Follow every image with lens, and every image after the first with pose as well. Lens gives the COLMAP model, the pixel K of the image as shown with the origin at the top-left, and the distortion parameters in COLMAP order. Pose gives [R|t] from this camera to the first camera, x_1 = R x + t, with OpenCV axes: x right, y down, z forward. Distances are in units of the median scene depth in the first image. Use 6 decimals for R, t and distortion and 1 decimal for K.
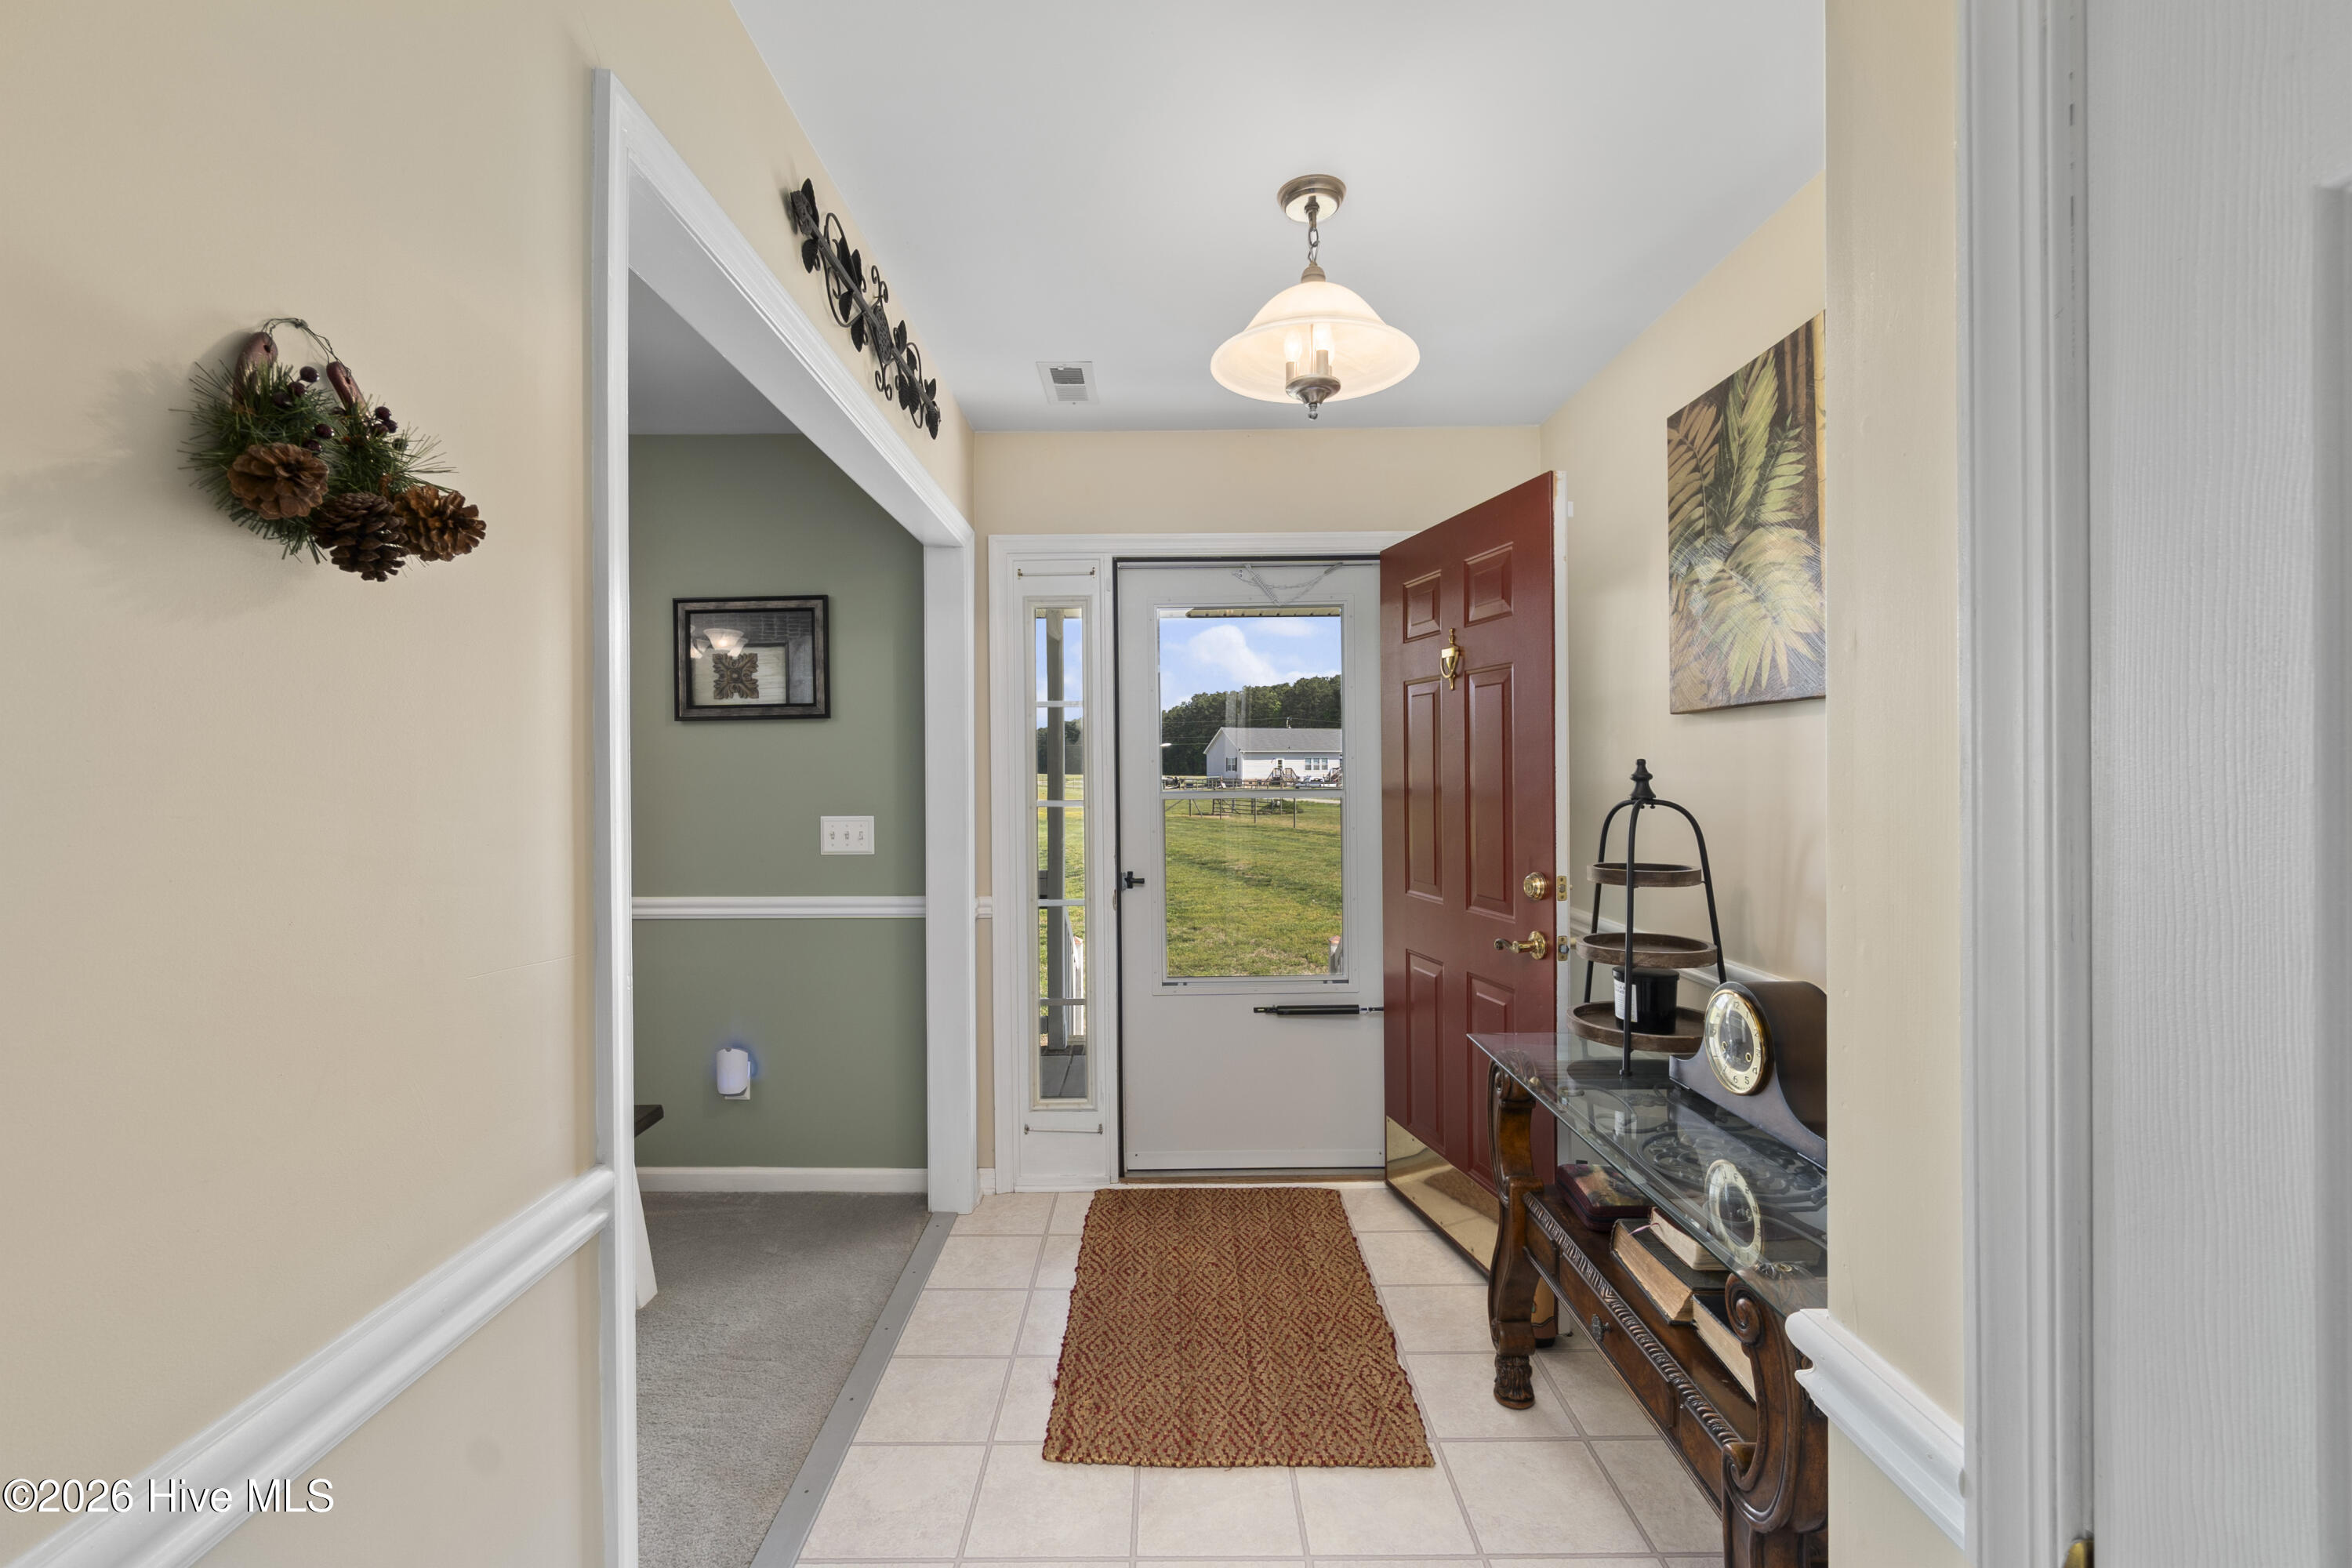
lens RADIAL K [[1017.7, 0, 1163.8], [0, 1017.7, 780.7], [0, 0, 1]] dist [-0.002660, 0.000151]
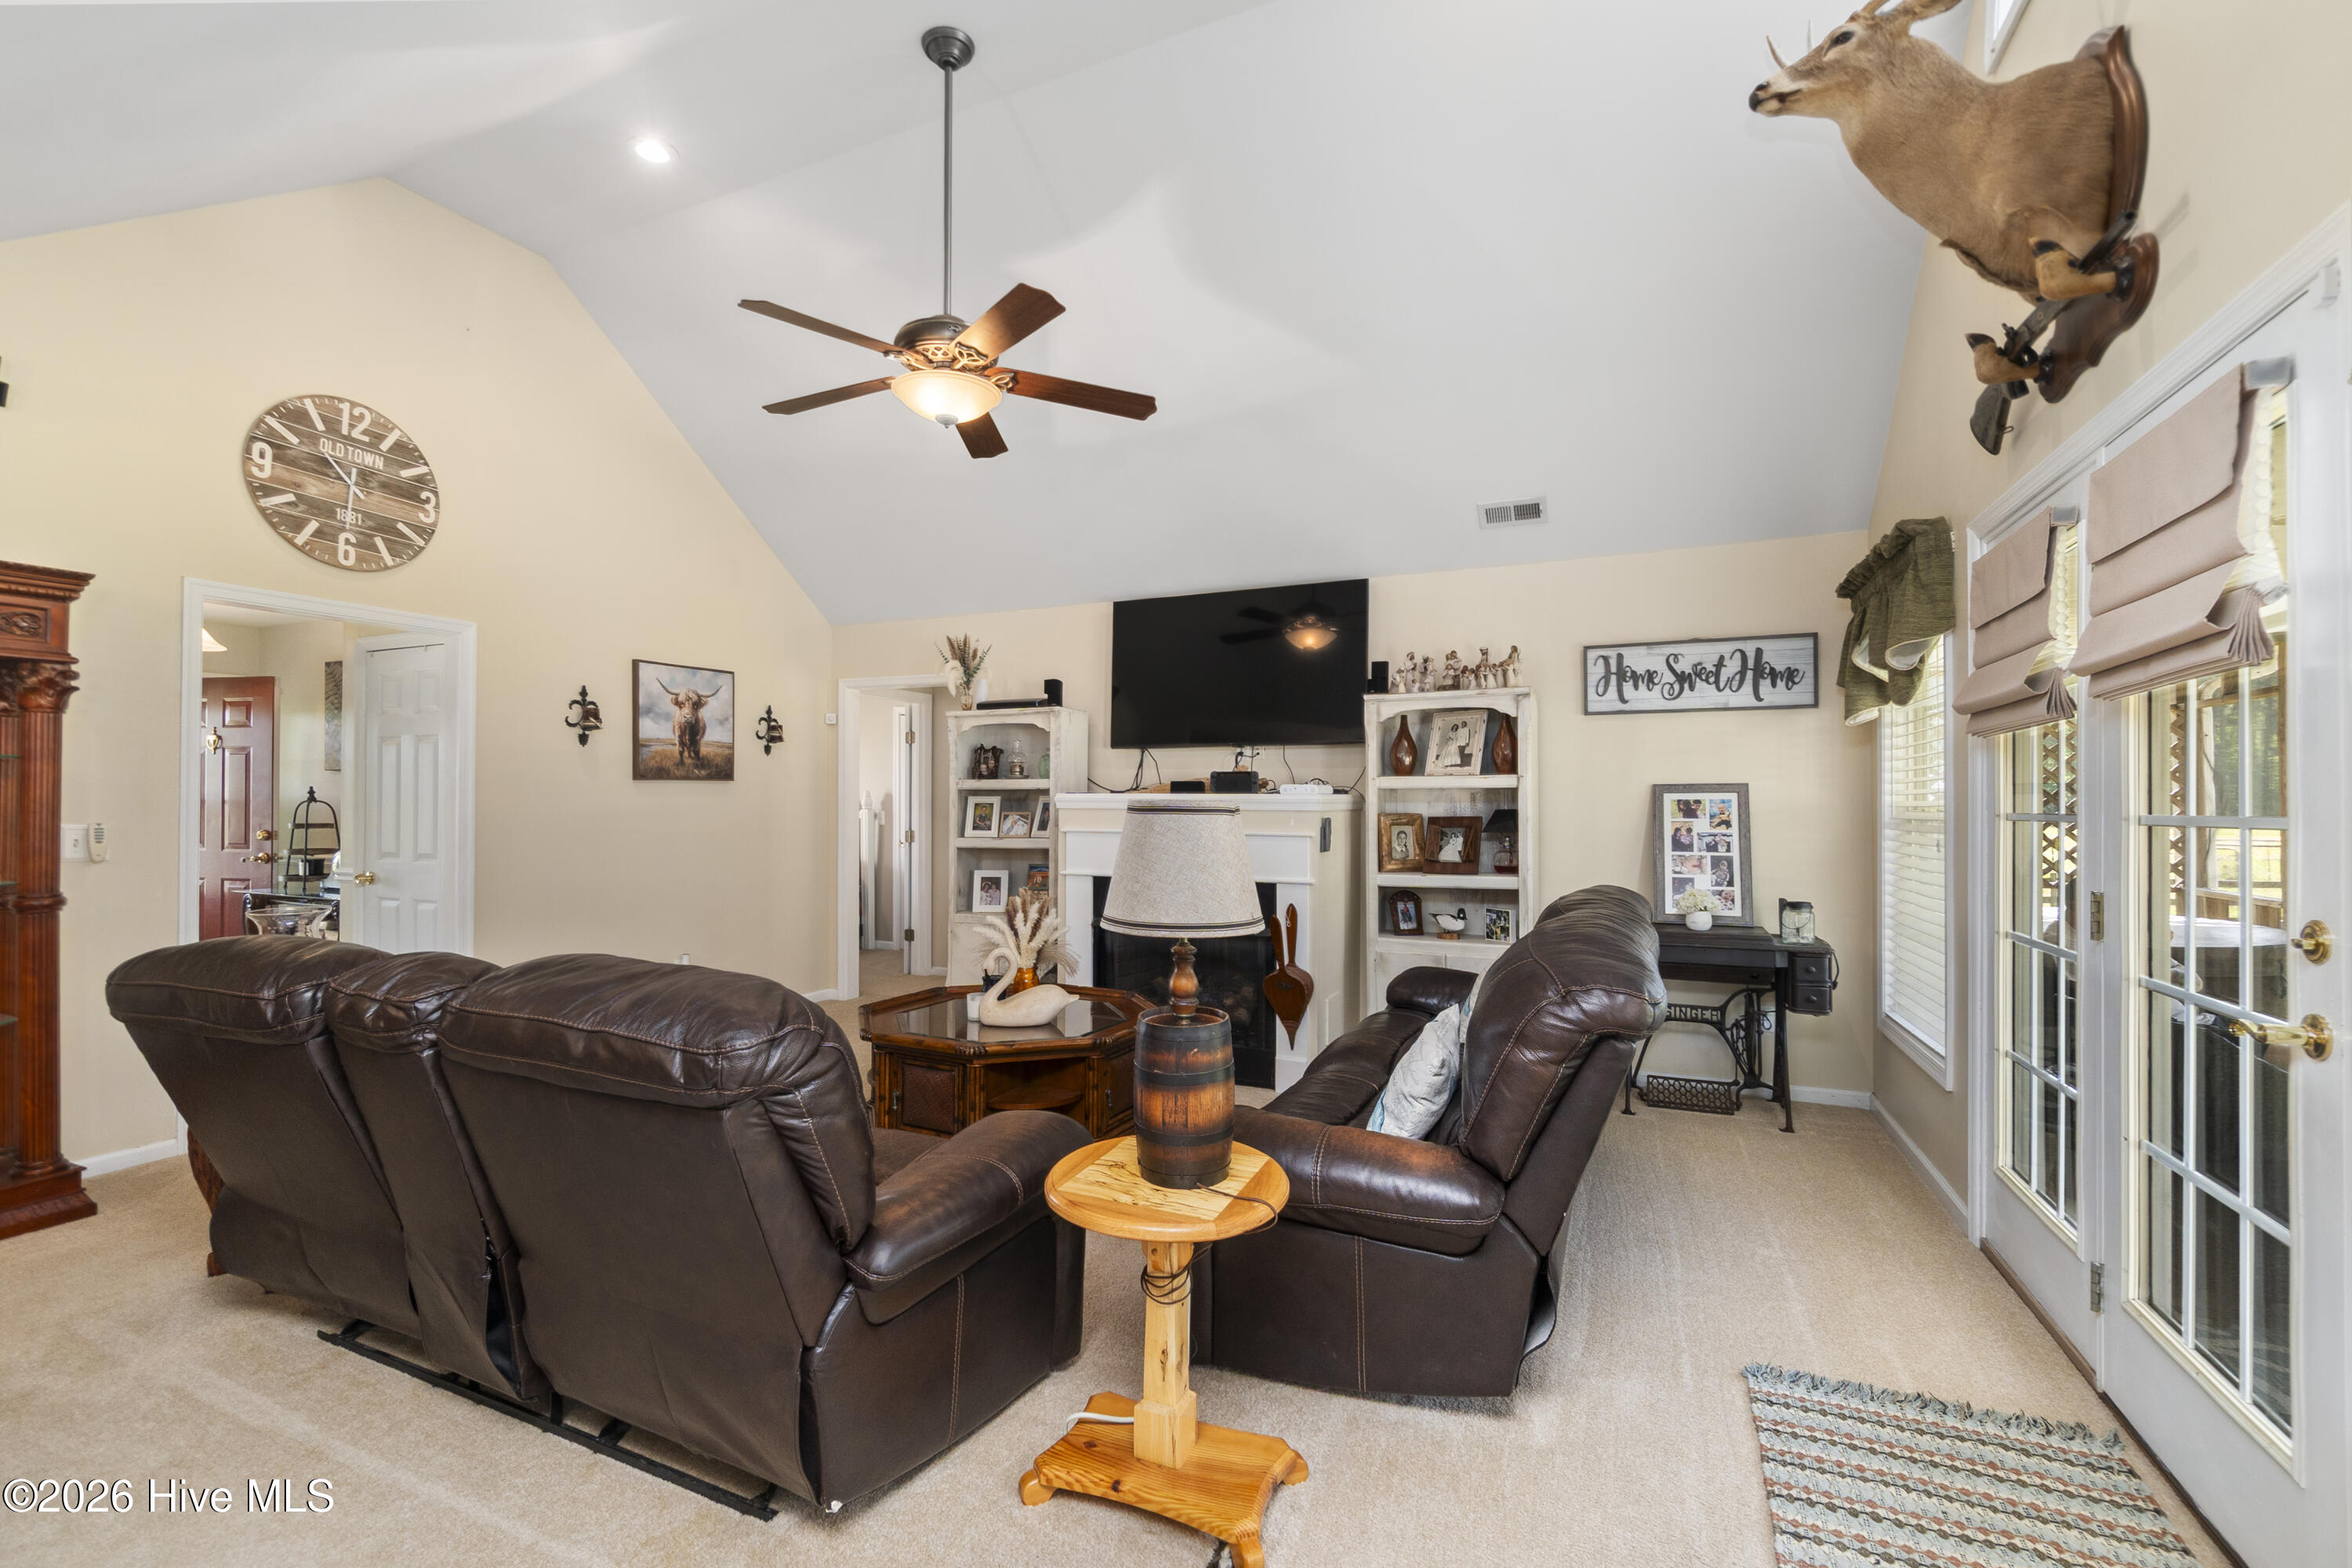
lens RADIAL K [[1017.7, 0, 1163.8], [0, 1017.7, 780.7], [0, 0, 1]] dist [-0.002660, 0.000151]
pose [[0.425482, 0.027820, 0.904539, -0.764033], [0.002544, 0.999487, -0.031937, 0.040097], [-0.904963, 0.015889, 0.425193, -1.661521]]
